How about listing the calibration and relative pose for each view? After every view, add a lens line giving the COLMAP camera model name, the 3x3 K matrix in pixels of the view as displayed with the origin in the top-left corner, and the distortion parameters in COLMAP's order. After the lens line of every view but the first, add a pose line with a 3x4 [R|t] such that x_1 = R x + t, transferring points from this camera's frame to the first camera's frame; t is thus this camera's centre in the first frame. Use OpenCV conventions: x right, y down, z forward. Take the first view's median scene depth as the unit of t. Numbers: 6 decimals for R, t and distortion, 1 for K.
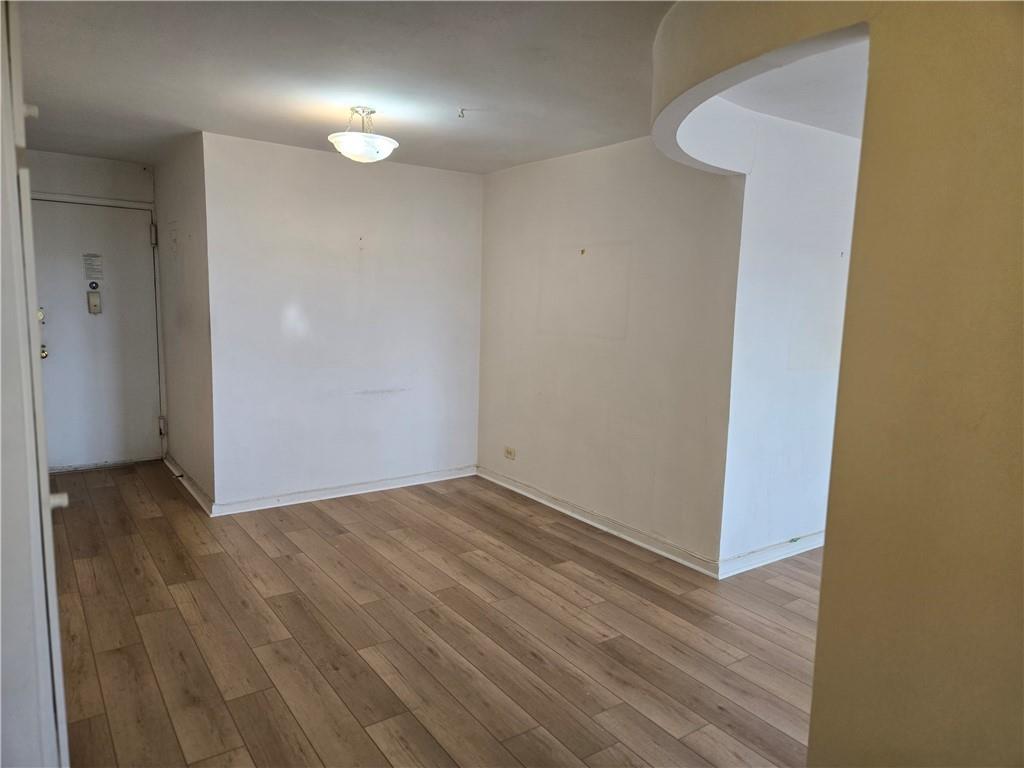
lens RADIAL K [[682.5, 0, 521.2], [0, 682.5, 379.4], [0, 0, 1]] dist [0.051774, -0.009172]
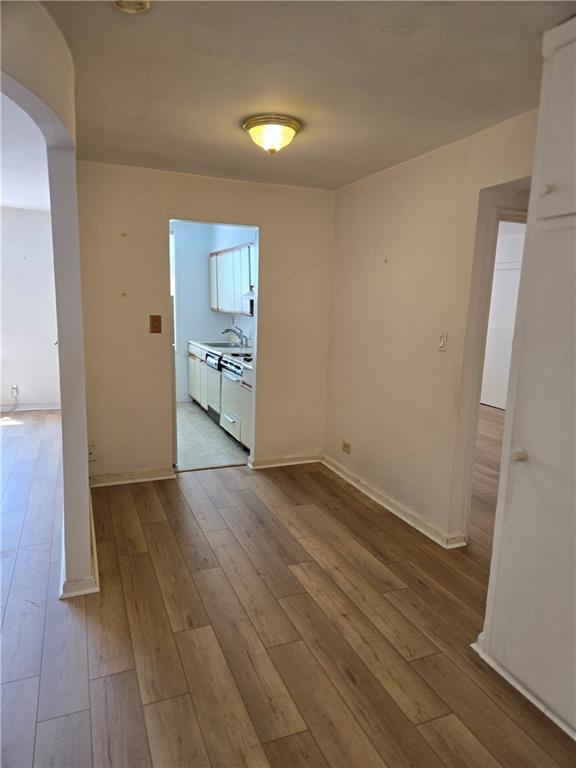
lens RADIAL K [[511.9, 0, 283.7], [0, 511.9, 383.5], [0, 0, 1]] dist [0.051774, -0.009172]
pose [[-0.968631, -0.089131, 0.231968, -0.208364], [-0.021063, 0.959552, 0.280742, -0.127592], [-0.247608, 0.267050, -0.931329, 1.018435]]
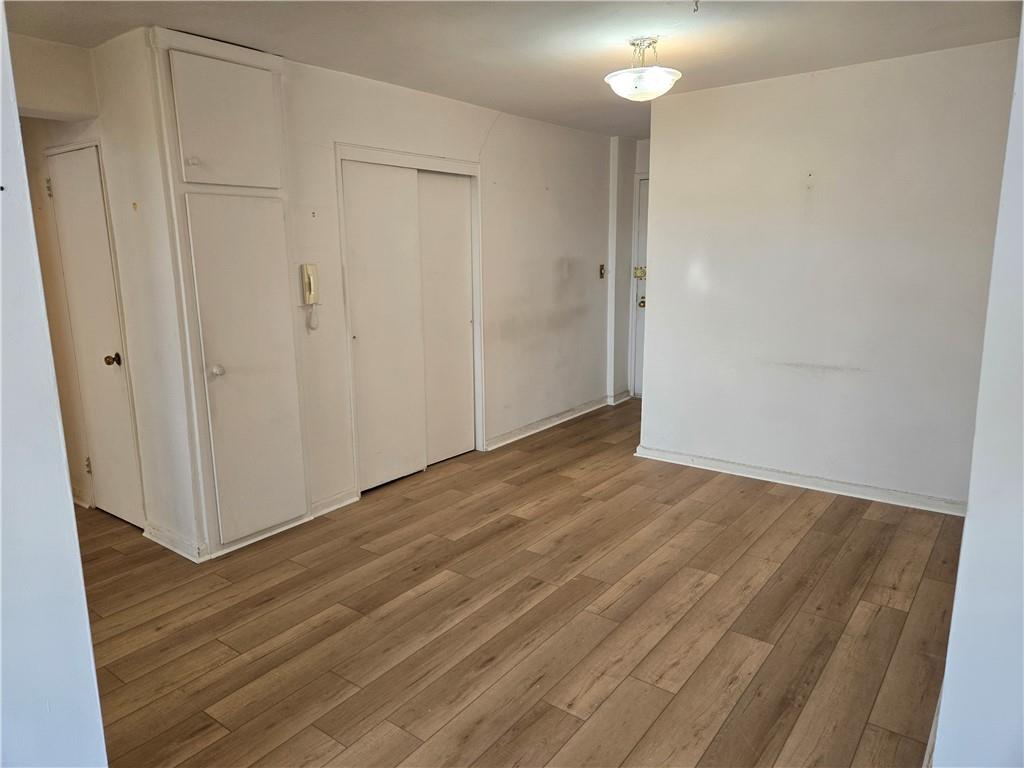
lens RADIAL K [[682.5, 0, 509.1], [0, 682.5, 389.1], [0, 0, 1]] dist [0.051774, -0.009172]
pose [[0.288034, 0.161936, -0.943829, 0.619006], [-0.092768, 0.985681, 0.140806, -0.049704], [0.953116, 0.047000, 0.298932, 0.580393]]
